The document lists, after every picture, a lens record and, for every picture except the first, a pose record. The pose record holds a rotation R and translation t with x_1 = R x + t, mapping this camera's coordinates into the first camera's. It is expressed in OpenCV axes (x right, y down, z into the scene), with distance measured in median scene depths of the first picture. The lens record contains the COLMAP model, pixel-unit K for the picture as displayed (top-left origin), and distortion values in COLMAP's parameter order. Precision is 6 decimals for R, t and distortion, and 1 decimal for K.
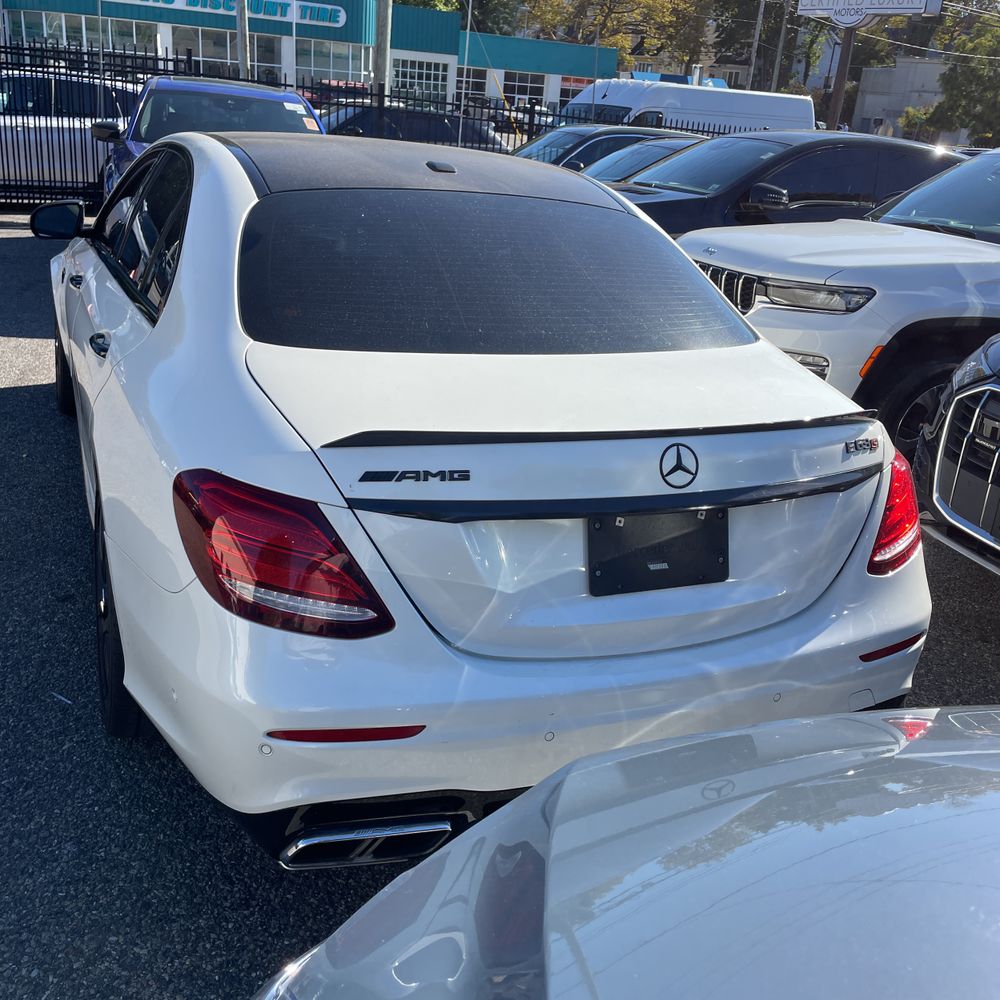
lens RADIAL K [[998.0, 0, 495.8], [0, 998.0, 505.0], [0, 0, 1]] dist [0.085701, -0.110538]
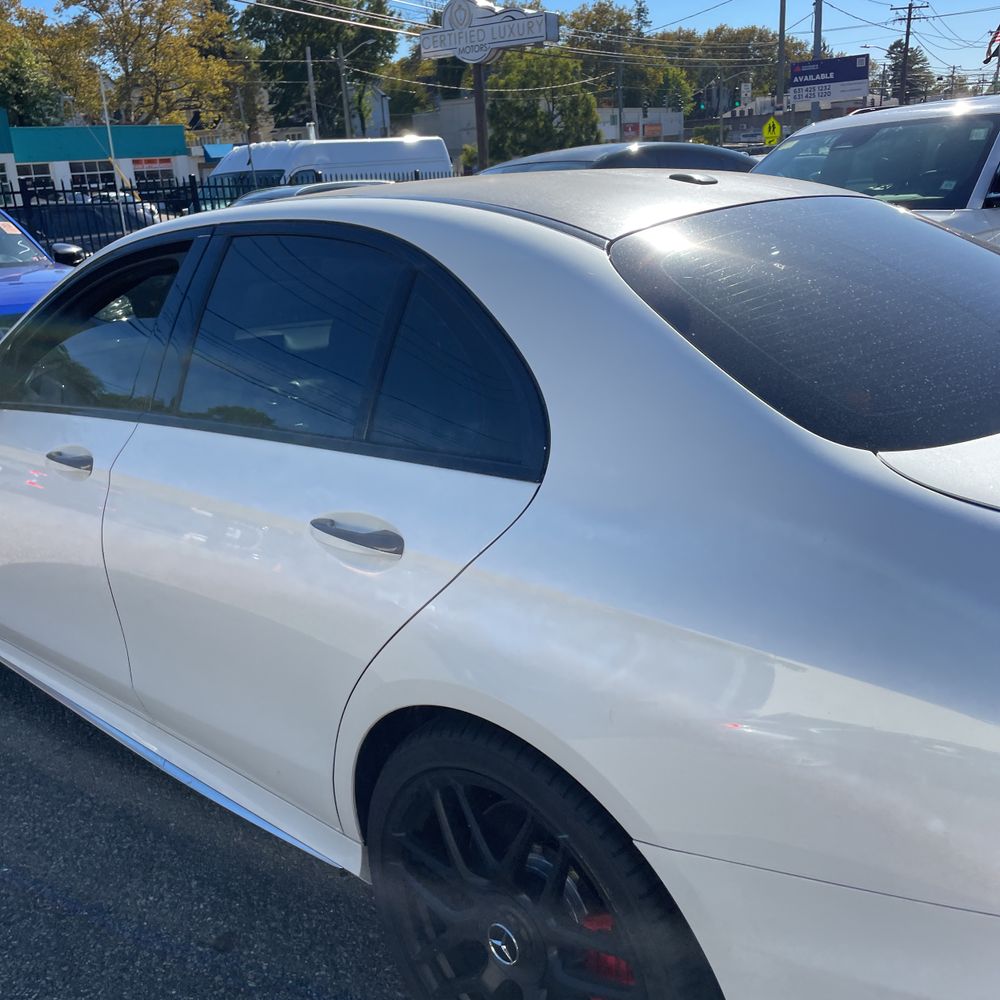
lens RADIAL K [[998.0, 0, 495.8], [0, 998.0, 505.0], [0, 0, 1]] dist [0.085701, -0.110538]
pose [[0.909751, -0.256304, 0.326589, -0.645392], [0.273967, 0.961702, -0.008431, -0.190455], [-0.311921, 0.097145, 0.945129, 0.508893]]
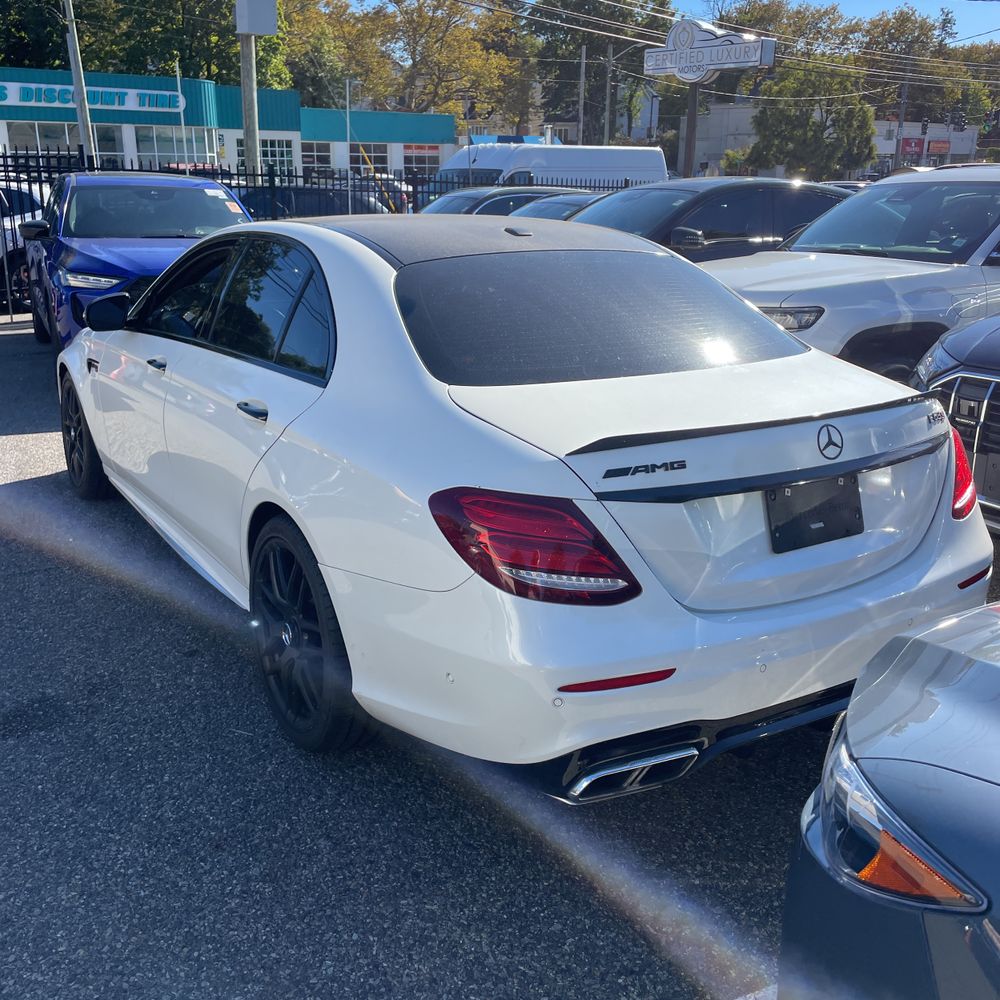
lens RADIAL K [[998.0, 0, 495.8], [0, 998.0, 505.0], [0, 0, 1]] dist [0.085701, -0.110538]
pose [[0.985769, -0.115887, 0.121780, -0.341998], [0.122555, 0.991264, -0.048745, 0.043303], [-0.115067, 0.062976, 0.991359, -0.177603]]
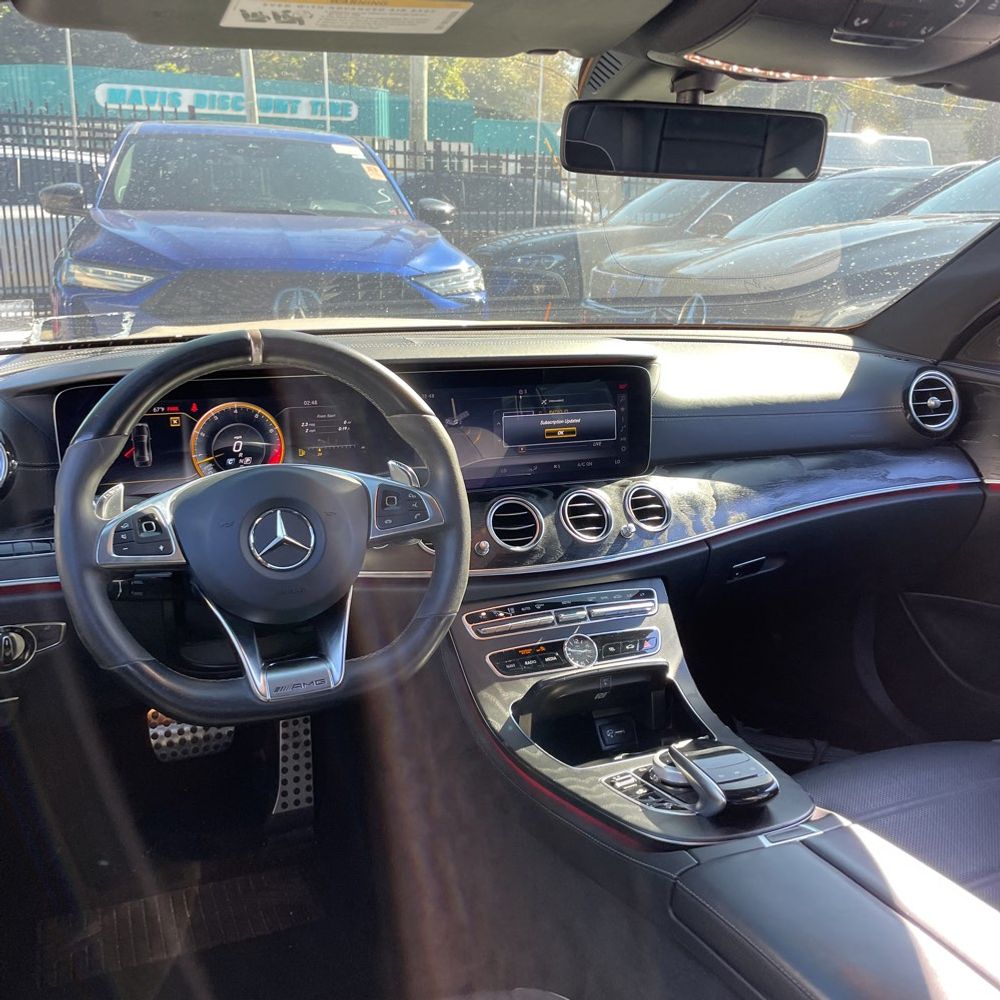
lens RADIAL K [[1027.1, 0, 498.9], [0, 1027.1, 477.5], [0, 0, 1]] dist [0.044648, -0.021742]
pose [[0.998231, -0.057129, -0.016446, -0.440081], [0.054971, 0.992346, -0.110578, -0.435868], [0.022638, 0.109478, 0.993731, 1.533710]]
